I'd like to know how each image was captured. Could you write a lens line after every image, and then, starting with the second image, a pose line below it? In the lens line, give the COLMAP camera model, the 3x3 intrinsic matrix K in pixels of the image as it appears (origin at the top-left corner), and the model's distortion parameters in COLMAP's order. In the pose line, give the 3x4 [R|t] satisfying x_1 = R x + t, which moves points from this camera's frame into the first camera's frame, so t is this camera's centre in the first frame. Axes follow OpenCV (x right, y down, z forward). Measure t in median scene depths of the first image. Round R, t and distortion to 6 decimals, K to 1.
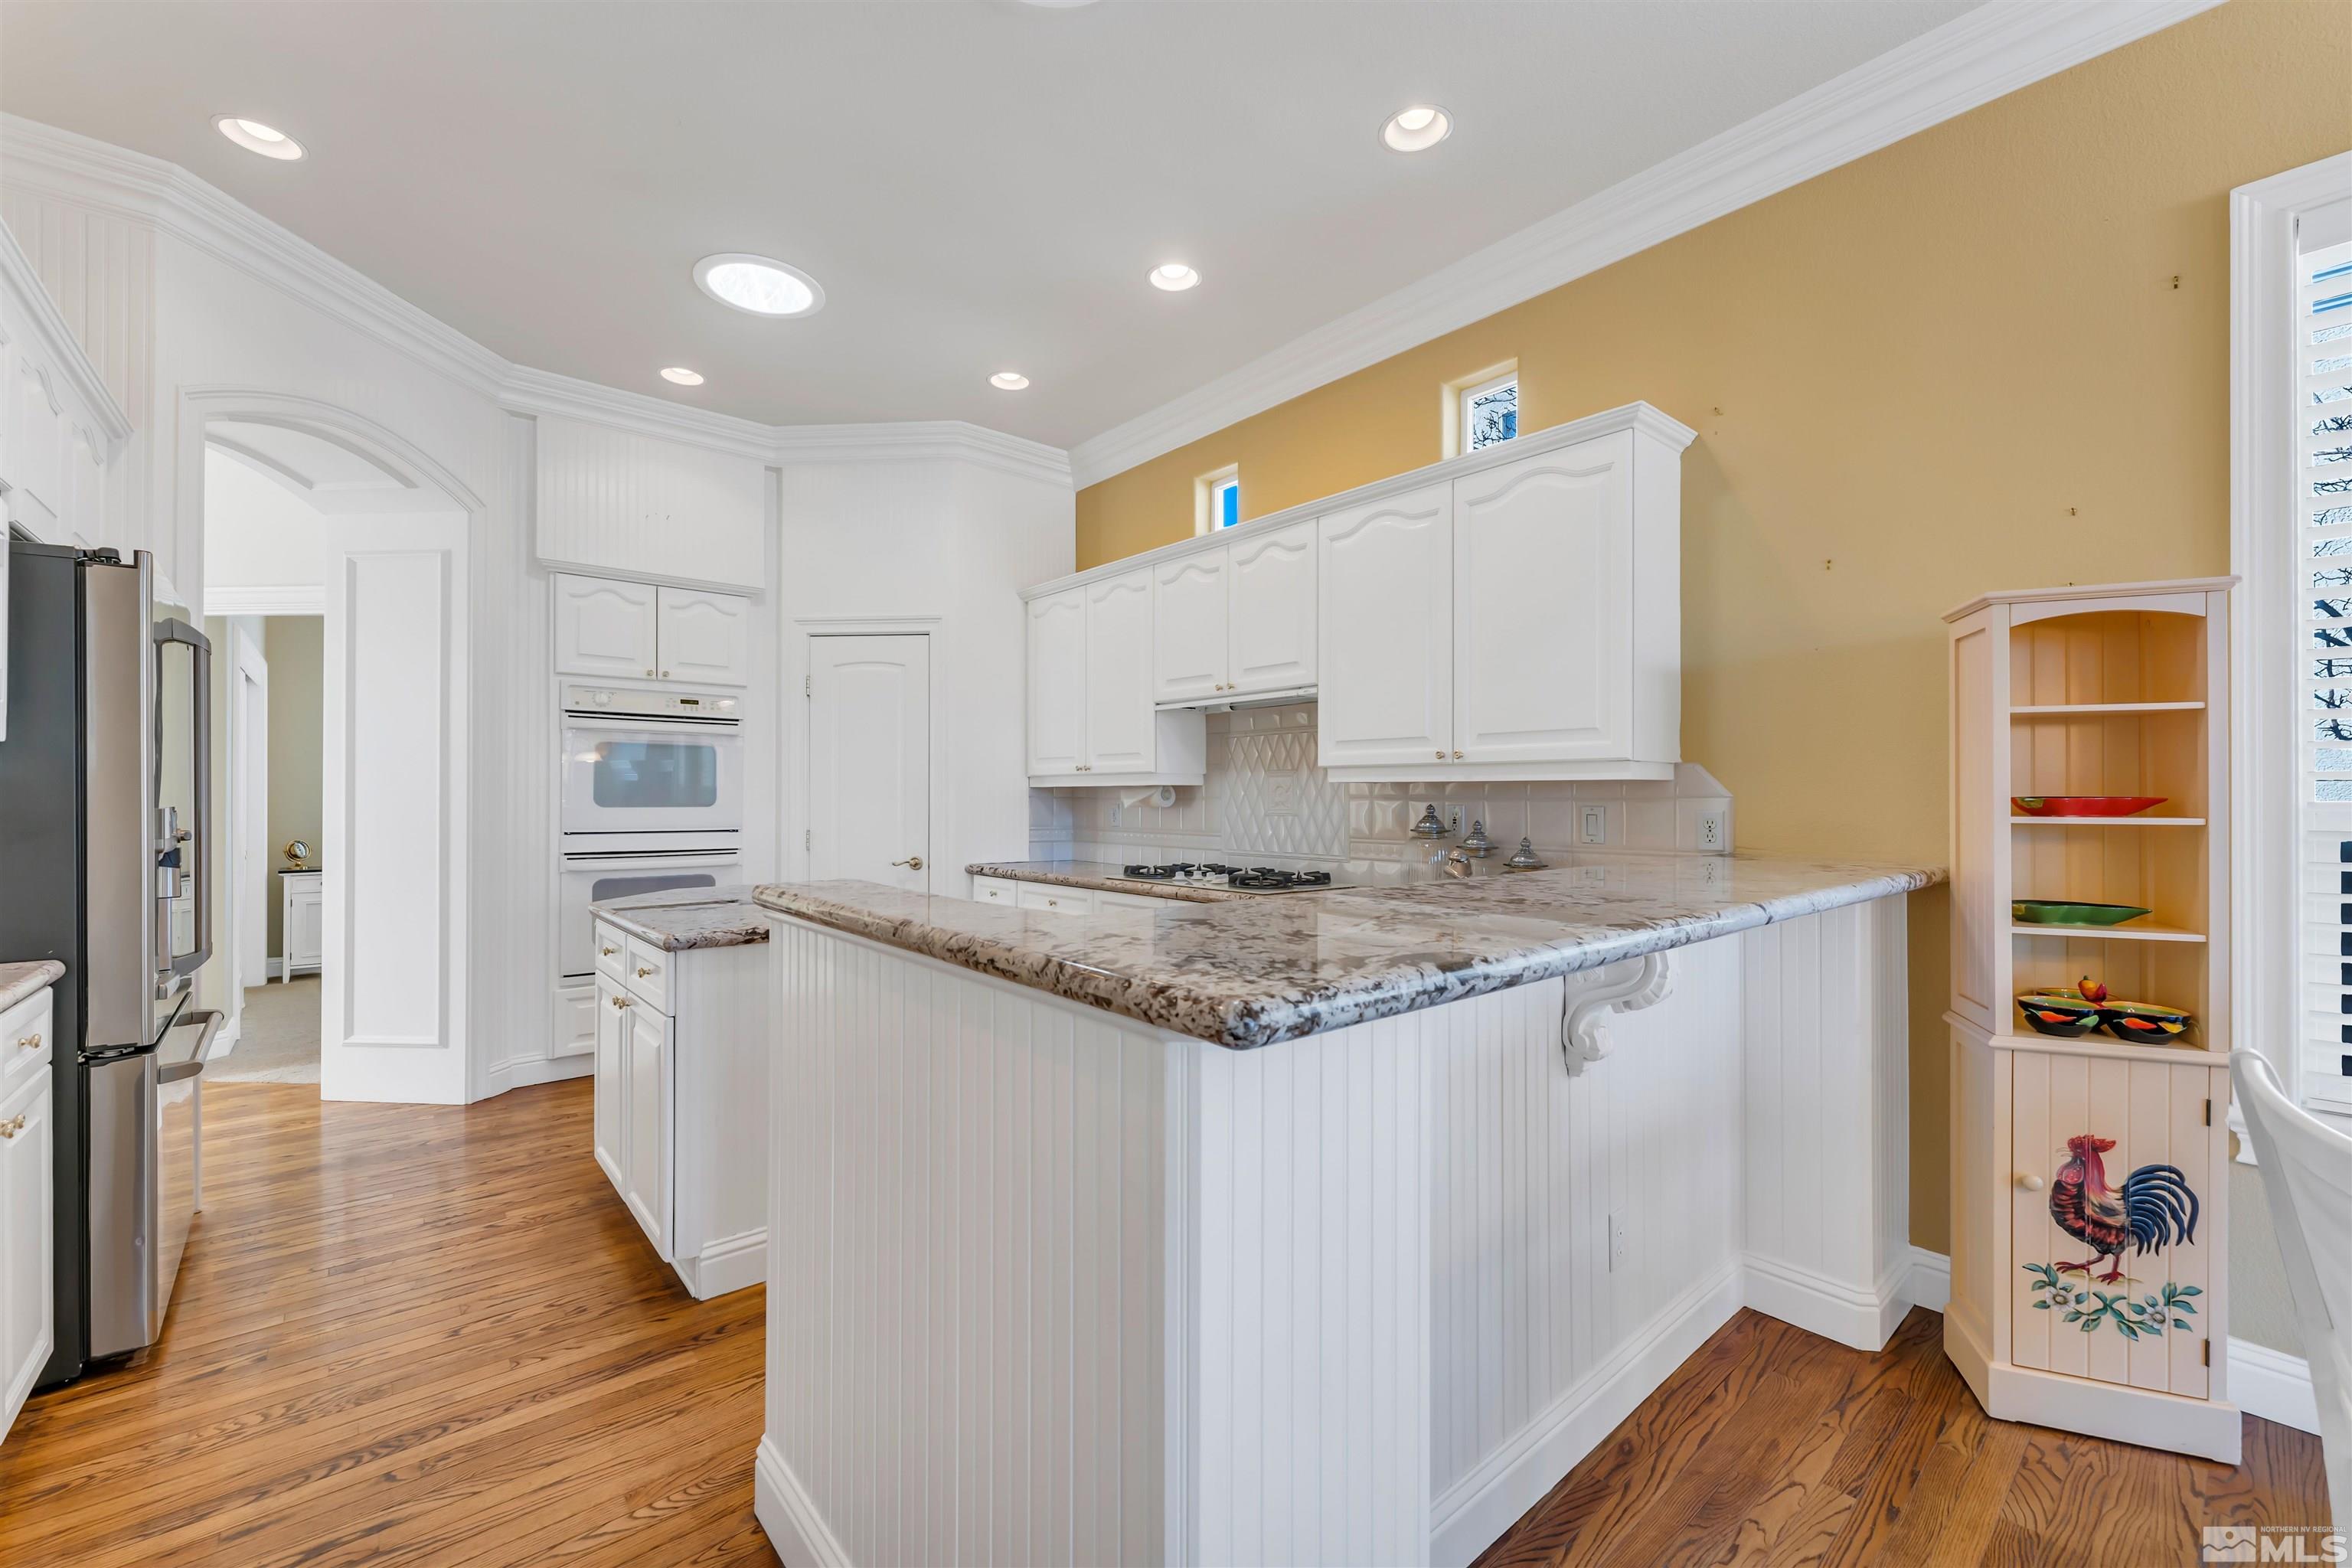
lens RADIAL K [[943.9, 0, 1157.0], [0, 943.9, 793.1], [0, 0, 1]] dist [-0.004194, -0.000151]
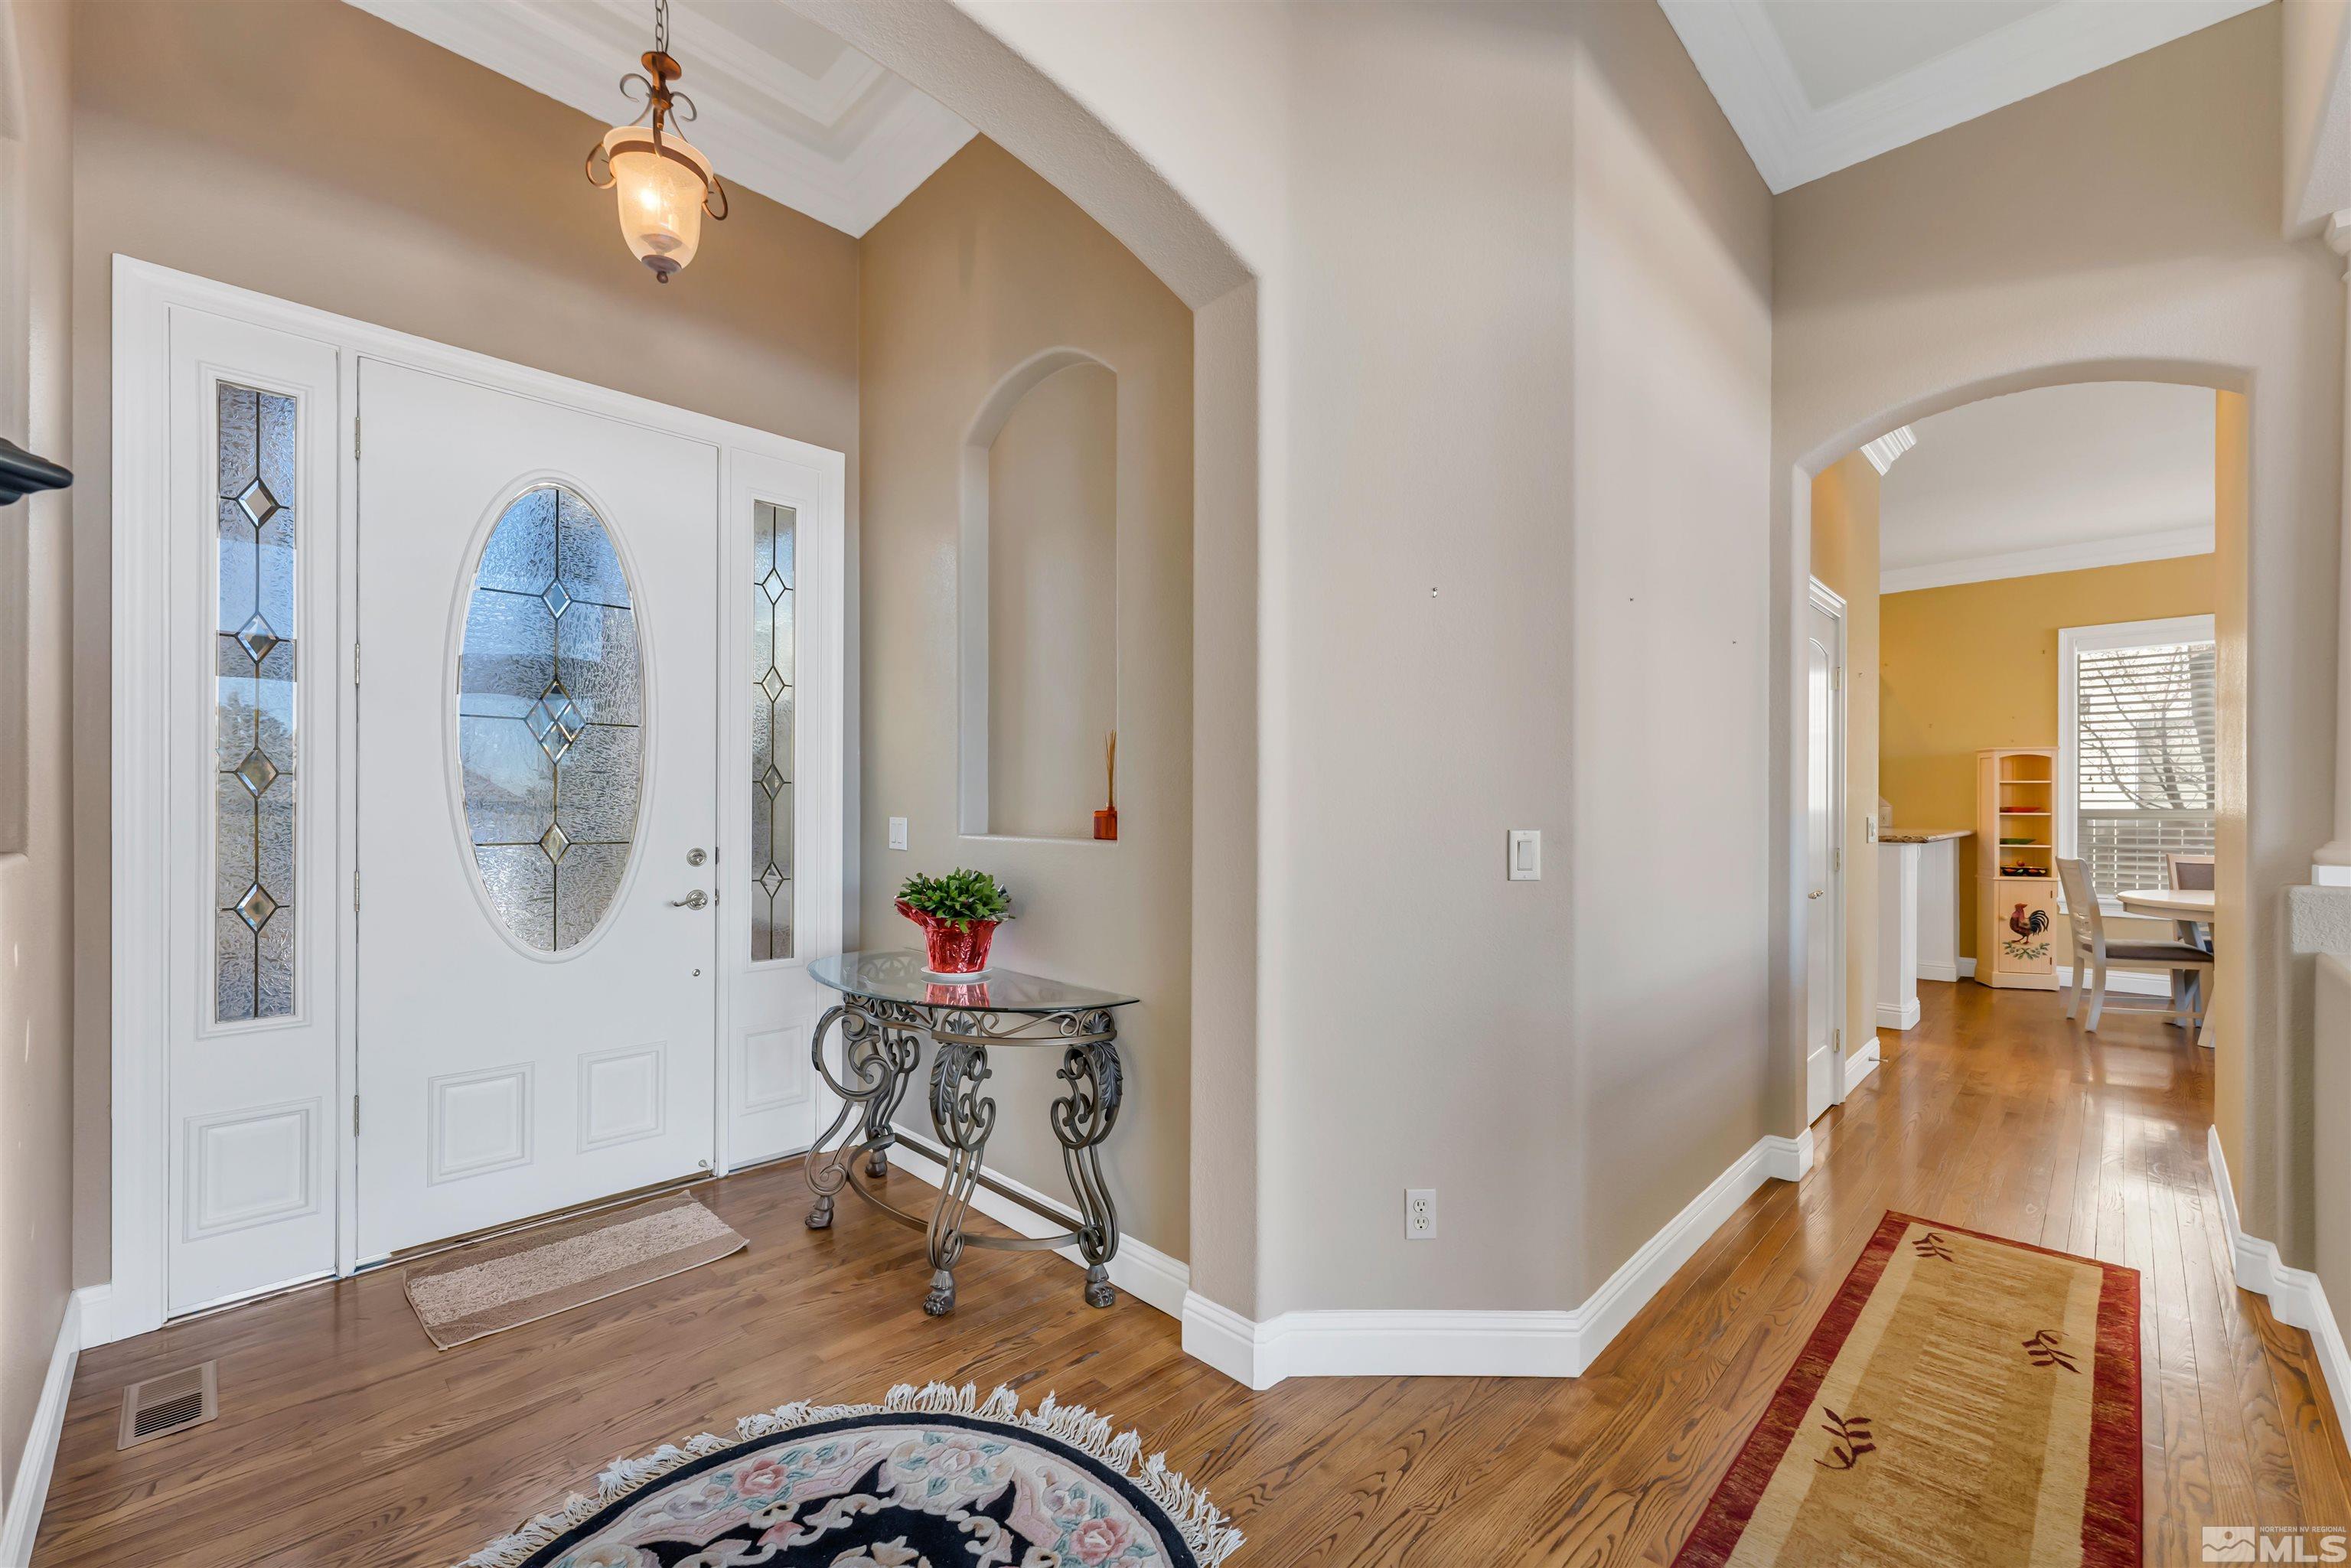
lens RADIAL K [[943.4, 0, 1196.8], [0, 943.4, 799.1], [0, 0, 1]] dist [-0.004194, -0.000151]
pose [[0.996430, 0.001133, 0.084417, -2.323097], [-0.001183, 0.999999, 0.000539, -0.024290], [-0.084416, -0.000637, 0.996430, -2.196507]]
